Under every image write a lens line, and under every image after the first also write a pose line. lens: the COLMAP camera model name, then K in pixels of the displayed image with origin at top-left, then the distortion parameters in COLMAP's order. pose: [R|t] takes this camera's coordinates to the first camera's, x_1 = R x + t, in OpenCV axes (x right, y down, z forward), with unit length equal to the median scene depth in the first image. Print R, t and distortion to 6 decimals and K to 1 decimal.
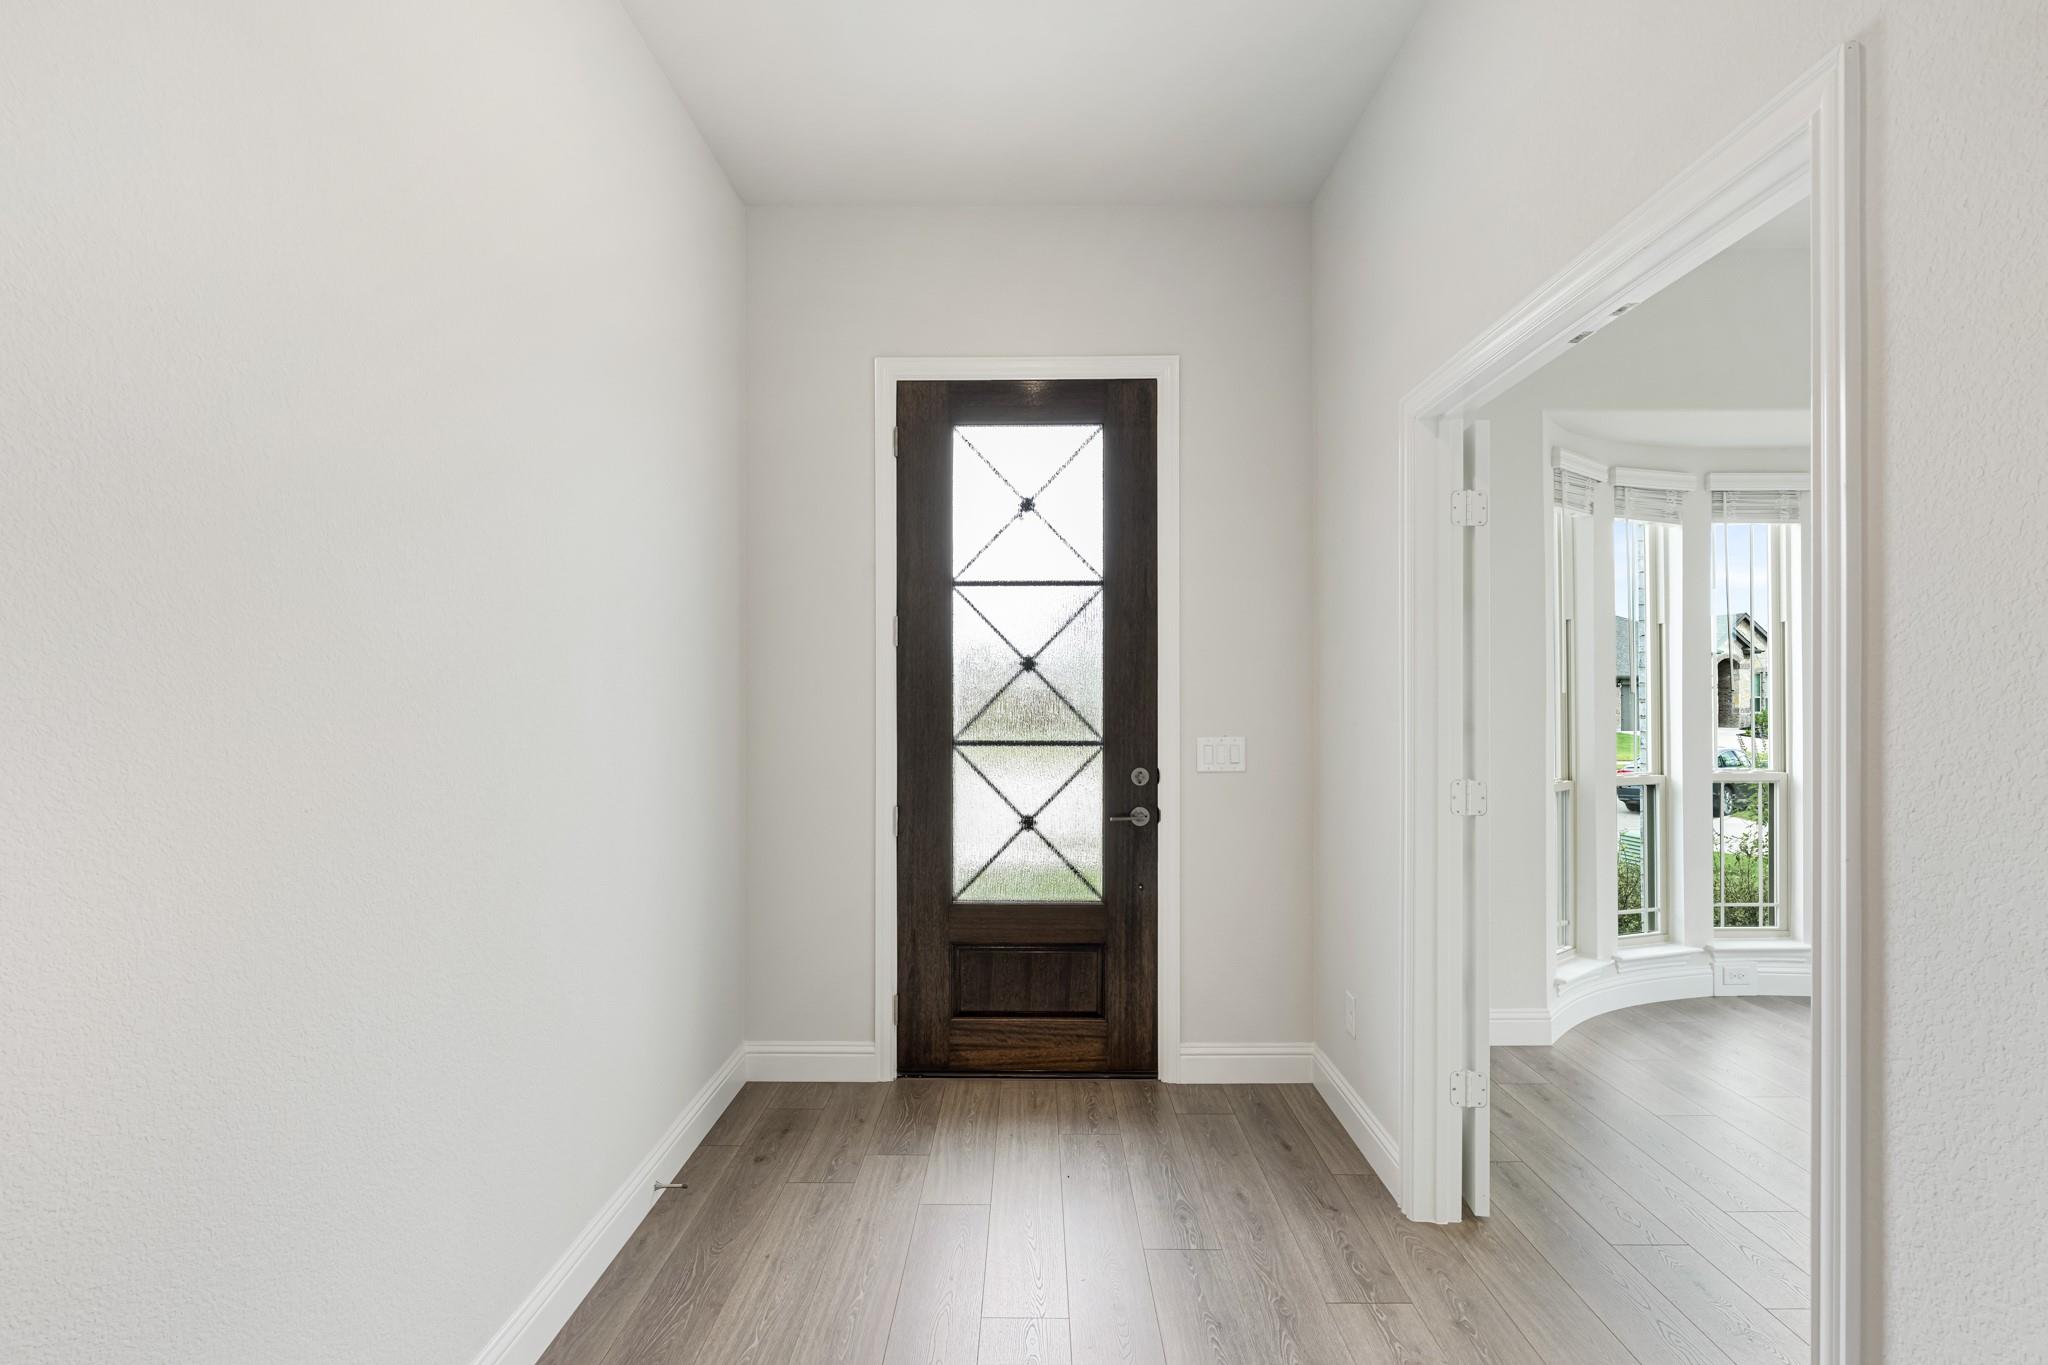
lens RADIAL K [[951.0, 0, 1023.8], [0, 951.0, 653.3], [0, 0, 1]] dist [-0.000687, -0.000096]
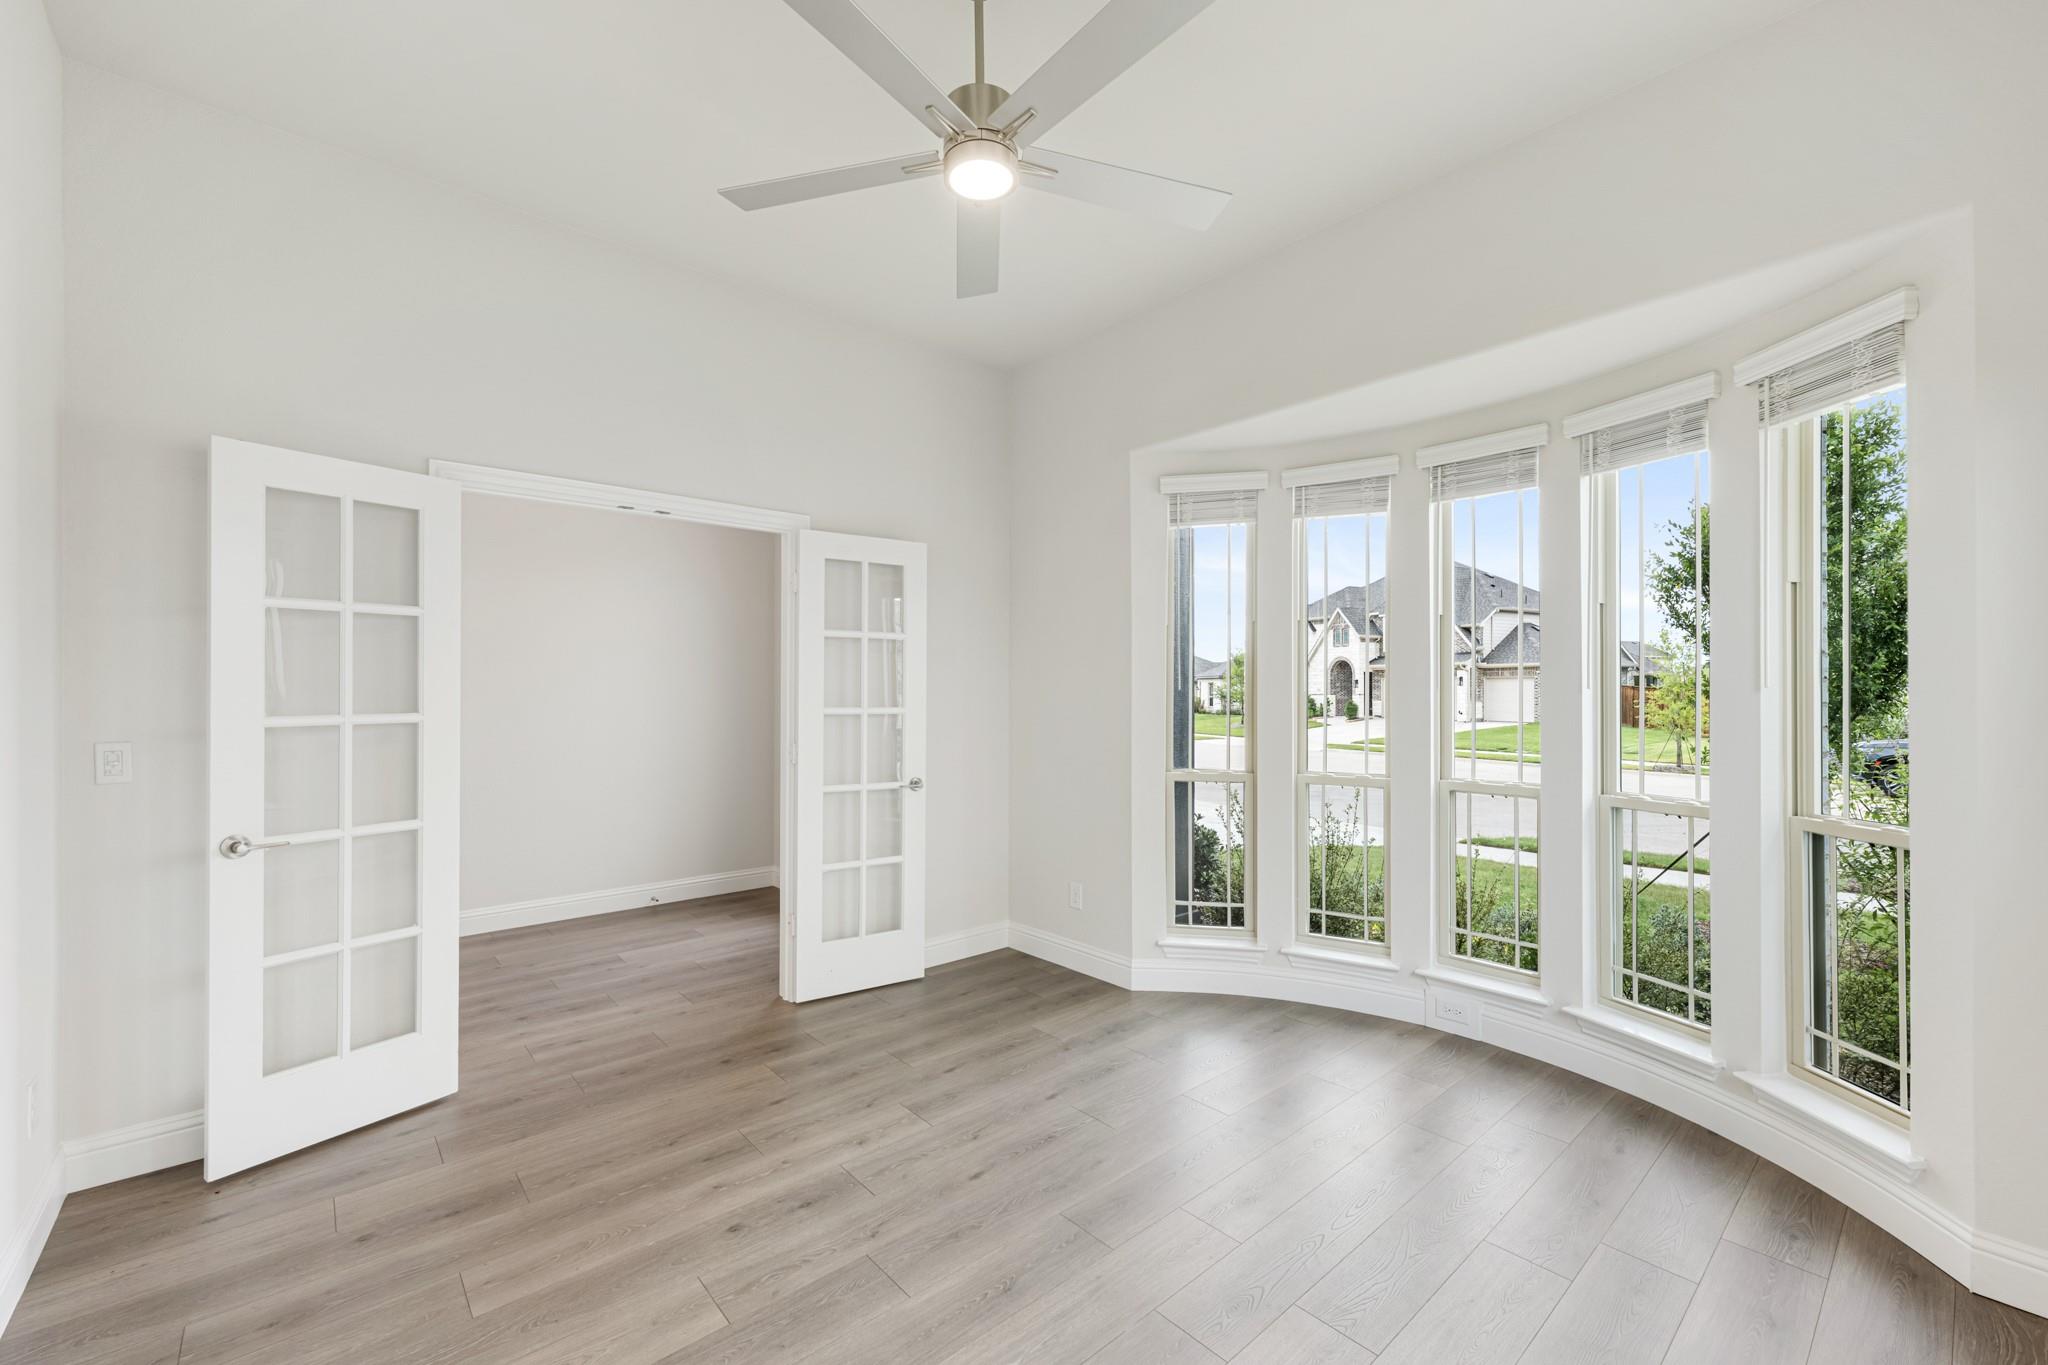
lens RADIAL K [[832.3, 0, 1024.0], [0, 832.3, 682.5], [0, 0, 1]] dist [-0.021685, -0.000020]
pose [[0.663983, -0.005717, -0.747725, 1.168186], [0.032895, 0.999226, 0.021571, 0.001501], [0.747023, -0.038920, 0.663658, 0.216455]]
